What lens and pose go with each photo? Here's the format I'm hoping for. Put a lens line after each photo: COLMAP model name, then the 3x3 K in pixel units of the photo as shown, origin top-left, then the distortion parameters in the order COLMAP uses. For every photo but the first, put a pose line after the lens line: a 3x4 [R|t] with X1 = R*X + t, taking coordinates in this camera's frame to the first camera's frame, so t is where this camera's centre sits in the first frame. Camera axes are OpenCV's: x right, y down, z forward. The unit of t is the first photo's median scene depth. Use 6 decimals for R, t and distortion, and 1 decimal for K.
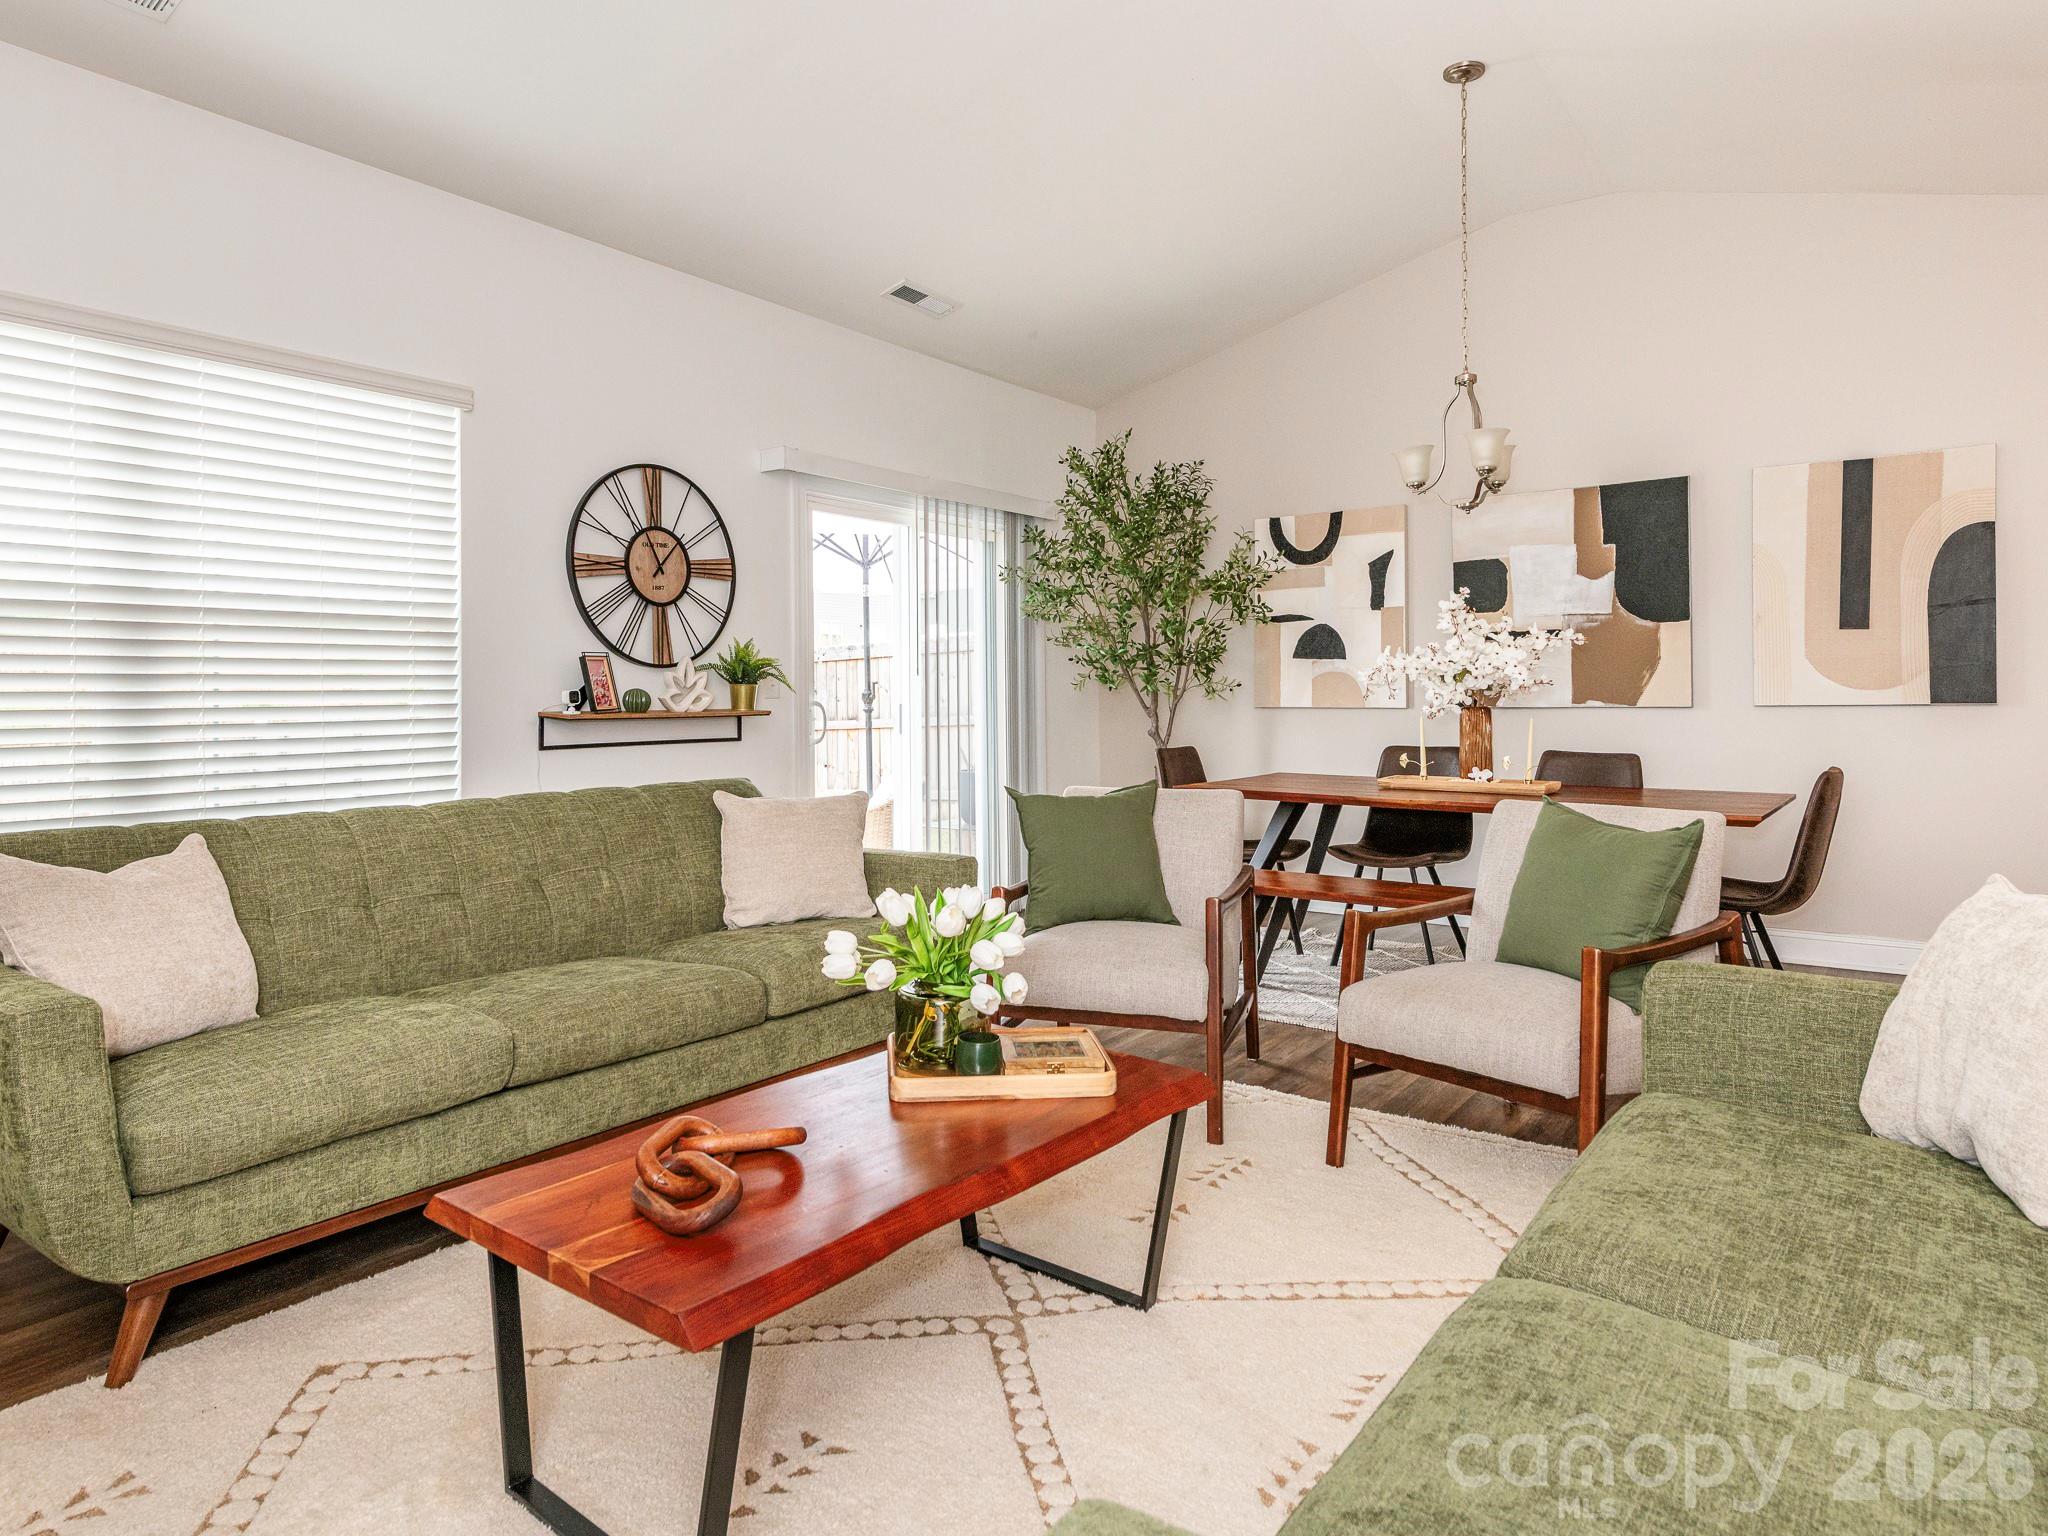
lens RADIAL K [[1230.3, 0, 991.1], [0, 1230.3, 688.5], [0, 0, 1]] dist [0.004027, -0.007240]
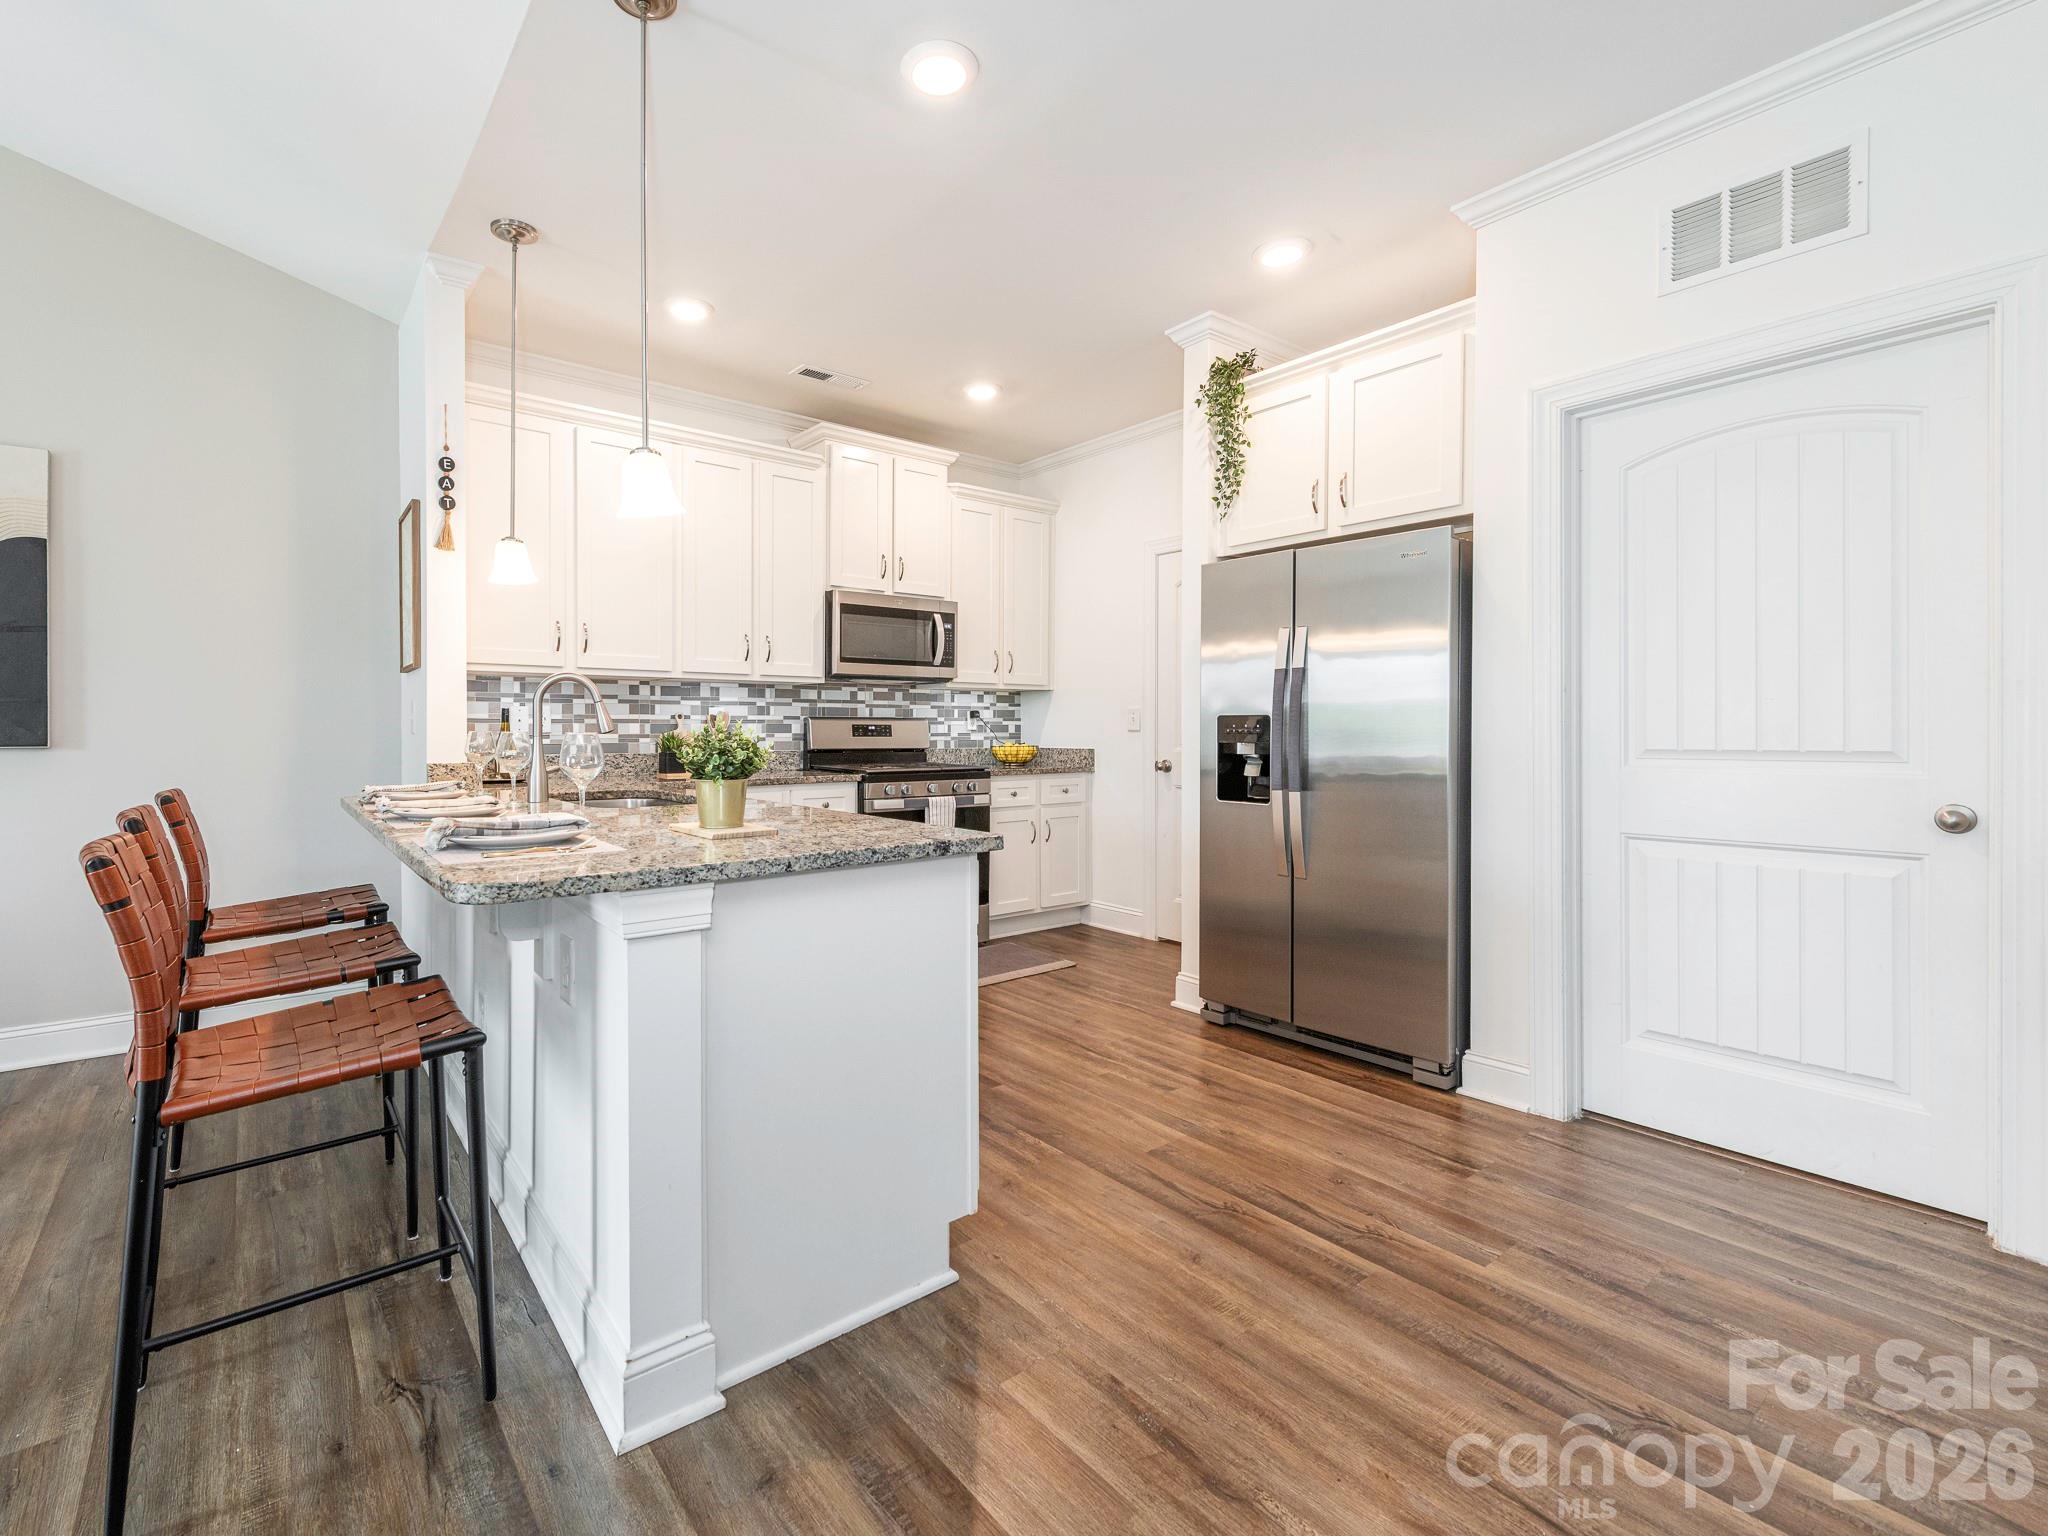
lens RADIAL K [[908.5, 0, 940.1], [0, 908.5, 739.4], [0, 0, 1]] dist [0.008555, -0.004429]
pose [[0.276830, -0.003459, 0.960913, 0.378268], [-0.010960, 0.999917, 0.006757, -0.004811], [-0.960856, -0.012402, 0.276769, 0.213111]]
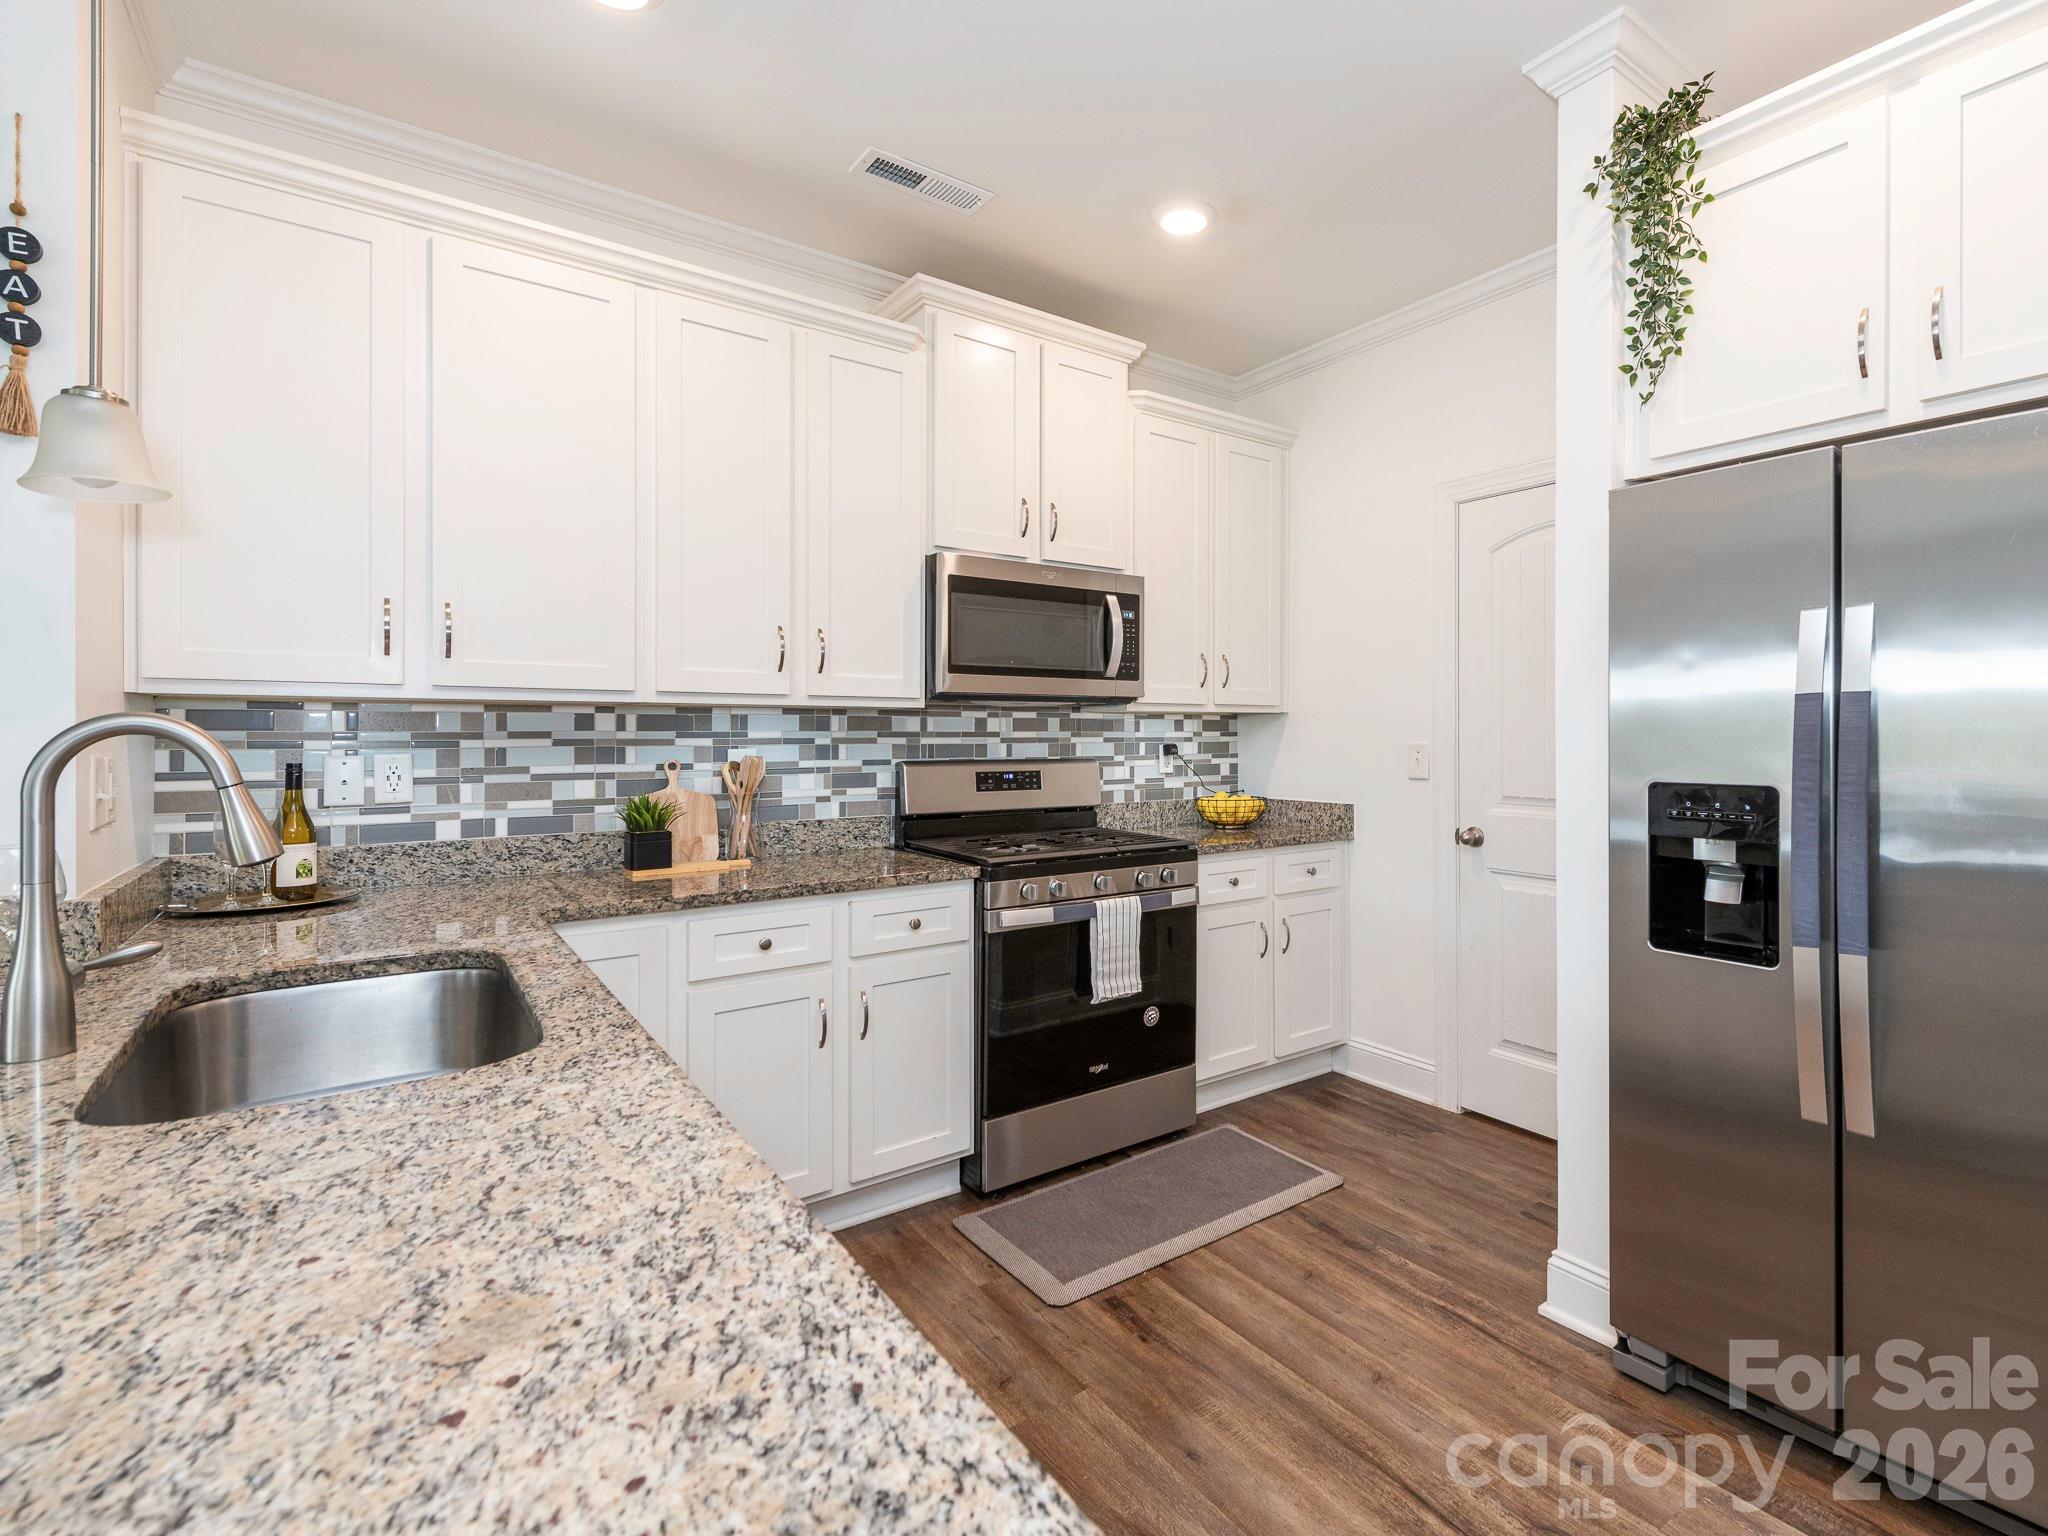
lens RADIAL K [[952.7, 0, 1153.1], [0, 952.7, 734.4], [0, 0, 1]] dist [0.005413, -0.004152]
pose [[0.252452, 0.008716, 0.967570, 0.727738], [-0.008807, 0.999939, -0.006709, -0.037912], [-0.967569, -0.006828, 0.252513, 0.304503]]
